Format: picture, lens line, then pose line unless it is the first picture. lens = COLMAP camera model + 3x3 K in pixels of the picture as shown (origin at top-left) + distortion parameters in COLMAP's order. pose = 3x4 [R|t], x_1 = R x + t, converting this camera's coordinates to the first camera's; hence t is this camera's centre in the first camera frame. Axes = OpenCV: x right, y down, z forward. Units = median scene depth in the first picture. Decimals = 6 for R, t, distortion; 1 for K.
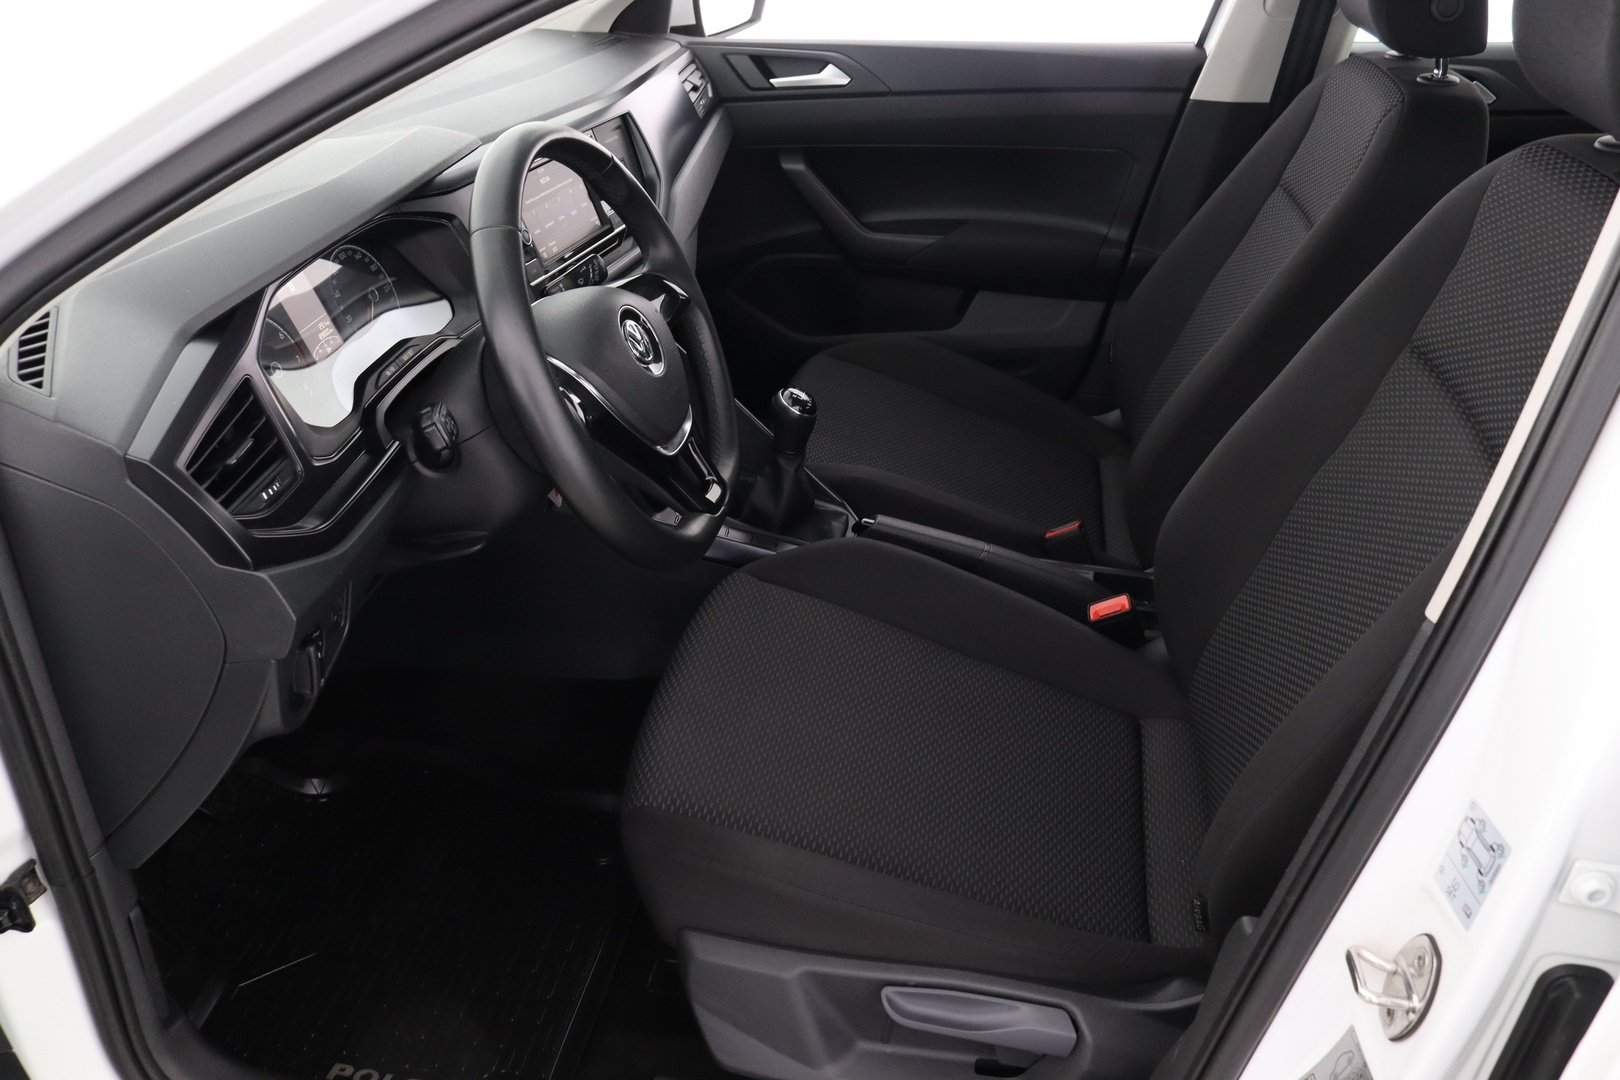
lens RADIAL K [[1338.9, 0, 808.3], [0, 1338.9, 558.3], [0, 0, 1]] dist [-0.164263, 0.130129]
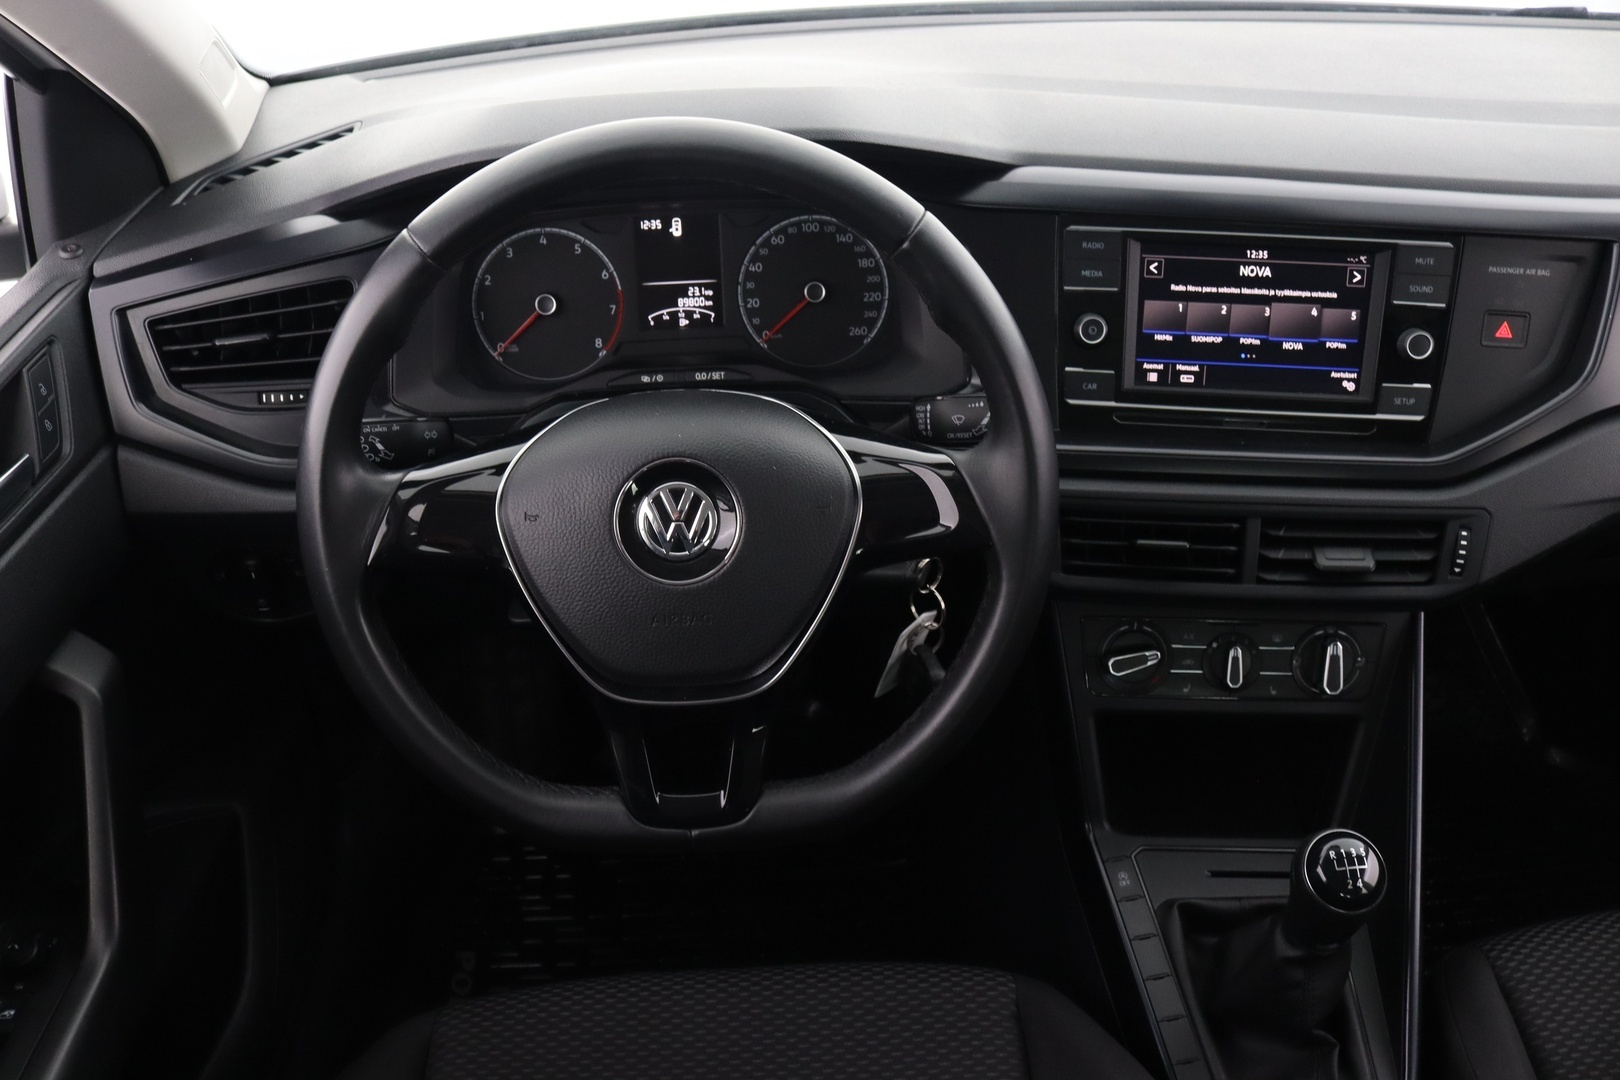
lens RADIAL K [[1341.7, 0, 807.0], [0, 1341.7, 561.1], [0, 0, 1]] dist [-0.155452, 0.132884]
pose [[0.215572, 0.548090, -0.808162, 0.253906], [-0.482187, 0.779429, 0.399983, -0.276791], [0.849132, 0.303460, 0.432305, 0.526948]]
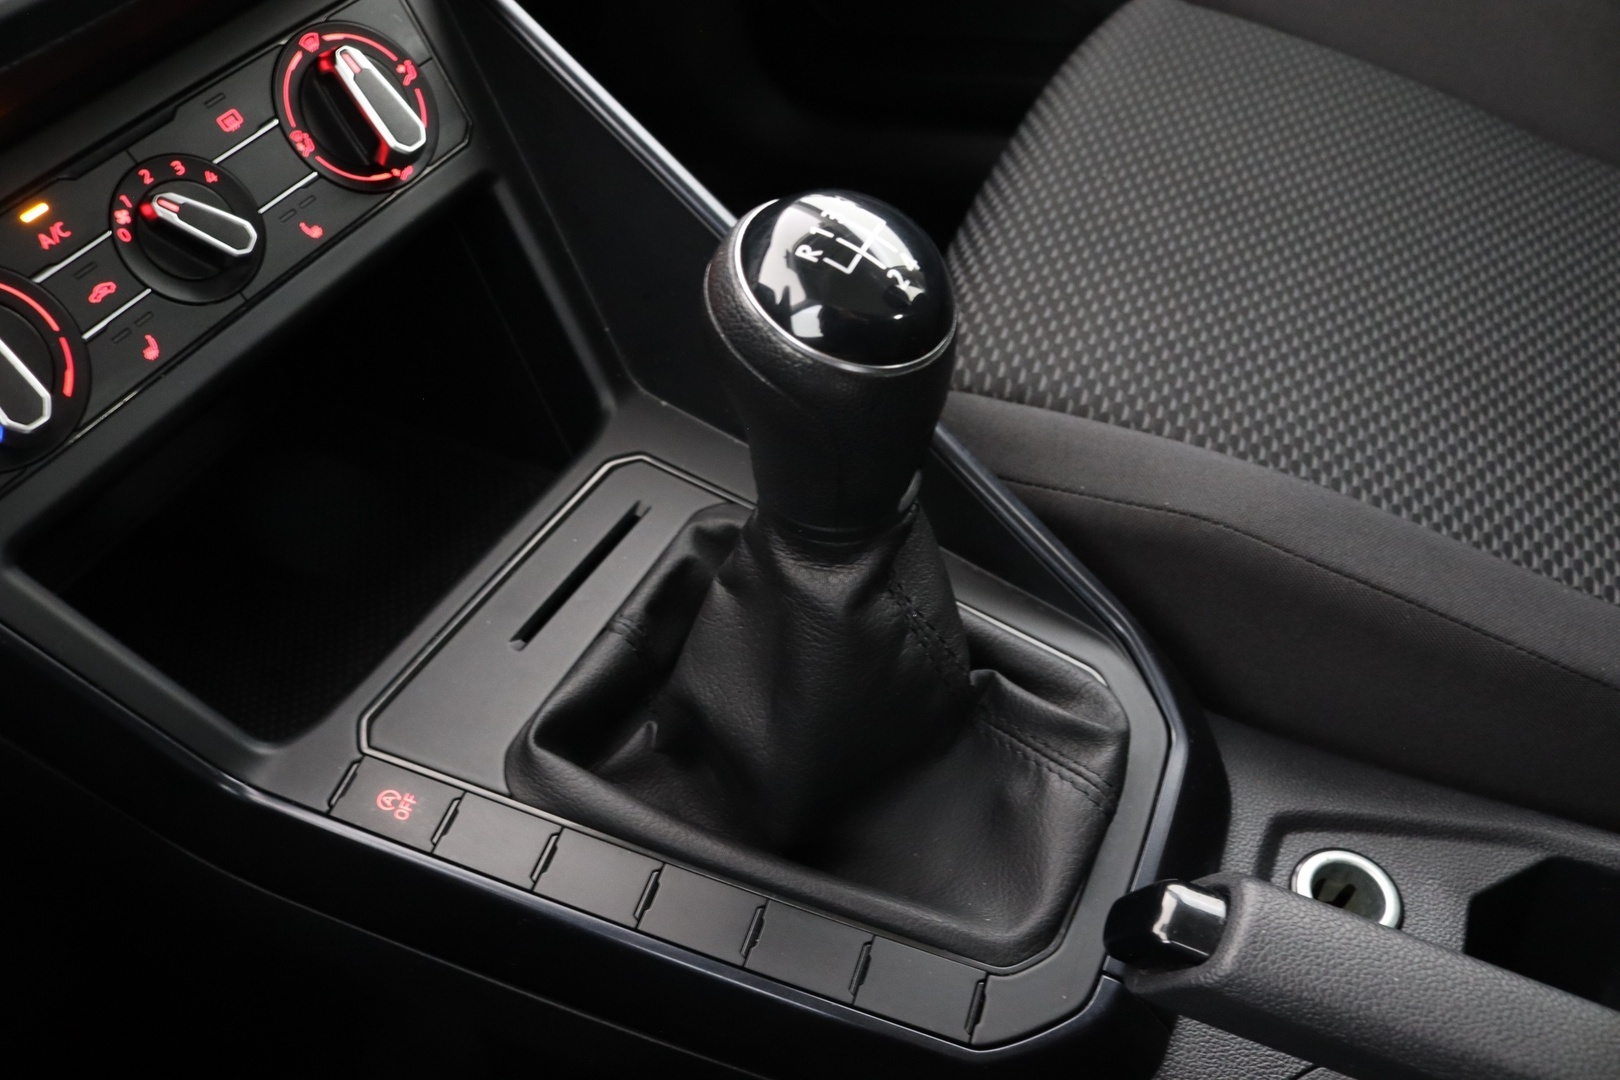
lens RADIAL K [[1338.9, 0, 808.3], [0, 1338.9, 558.3], [0, 0, 1]] dist [-0.164263, 0.130129]
pose [[0.951704, 0.079198, -0.296625, 0.039560], [0.000027, 0.966134, 0.258041, -0.114570], [0.307016, -0.245587, 0.919472, 0.745733]]
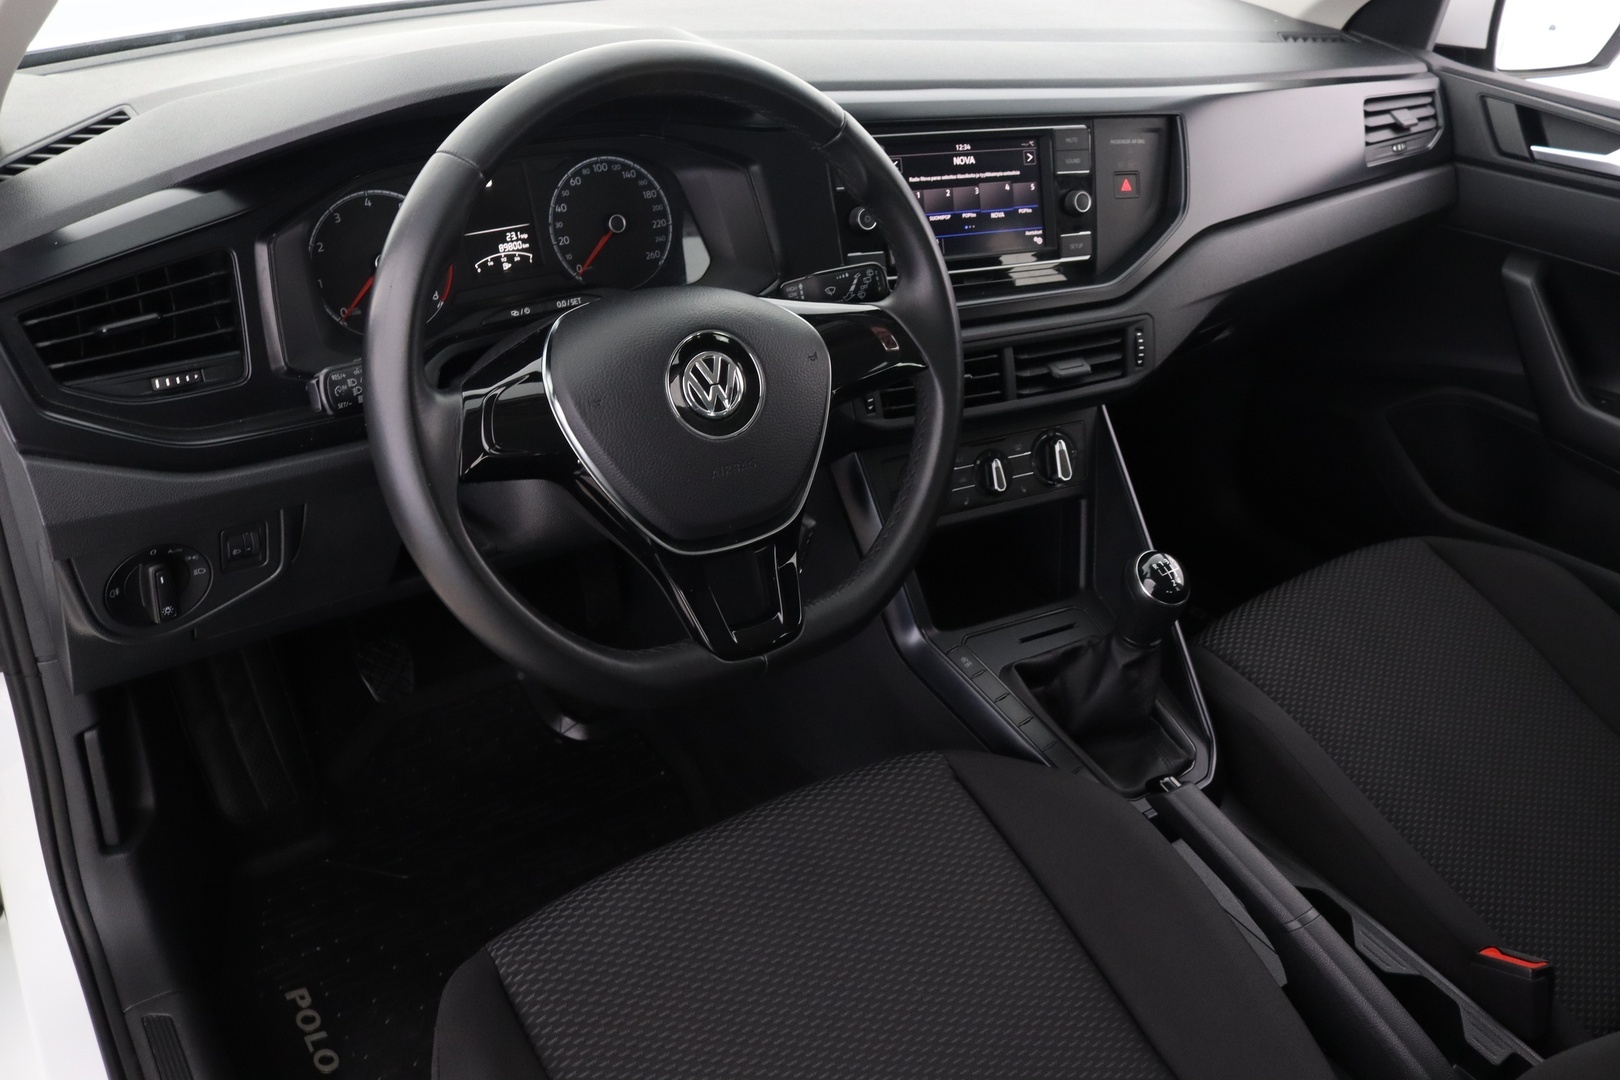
lens RADIAL K [[1338.9, 0, 808.3], [0, 1338.9, 558.3], [0, 0, 1]] dist [-0.164263, 0.130129]
pose [[0.689289, 0.420522, -0.589951, 0.234173], [-0.415583, 0.896512, 0.153480, -0.138960], [0.593440, 0.139381, 0.792718, 0.328386]]
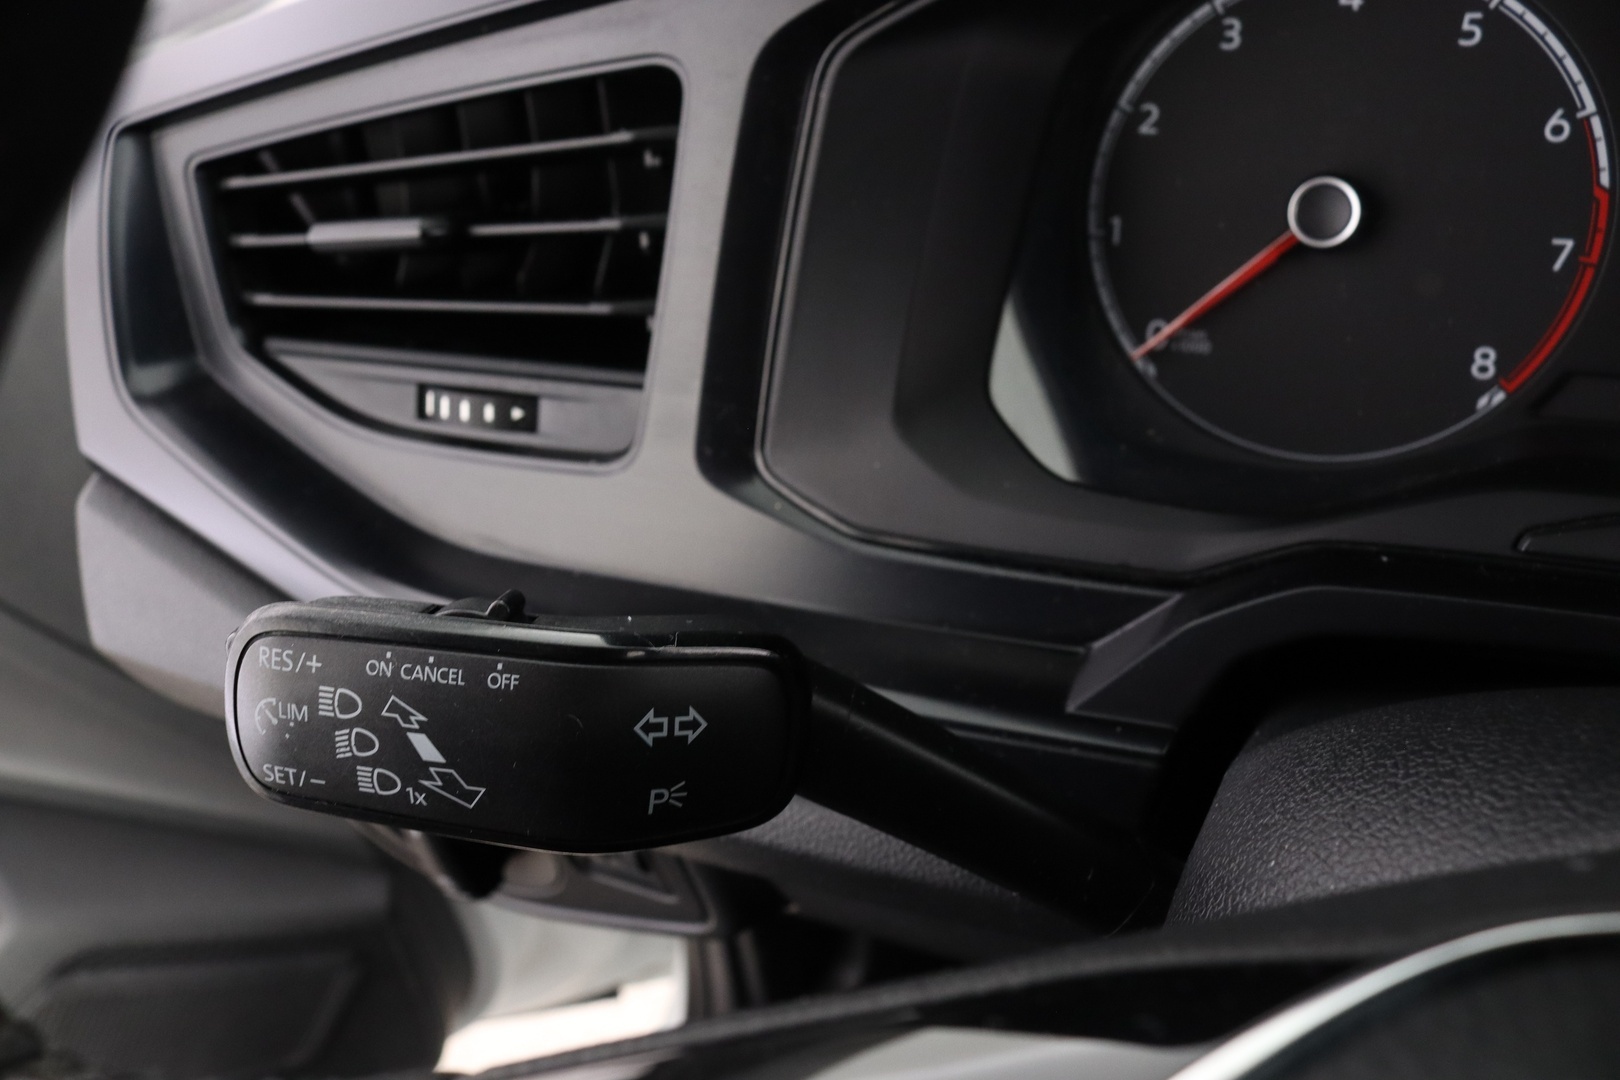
lens RADIAL K [[1338.9, 0, 808.3], [0, 1338.9, 558.3], [0, 0, 1]] dist [-0.164263, 0.130129]
pose [[-0.320989, 0.570370, -0.756071, -0.097373], [-0.341308, 0.675009, 0.654119, -0.145116], [0.883445, 0.468018, -0.021998, 0.605718]]
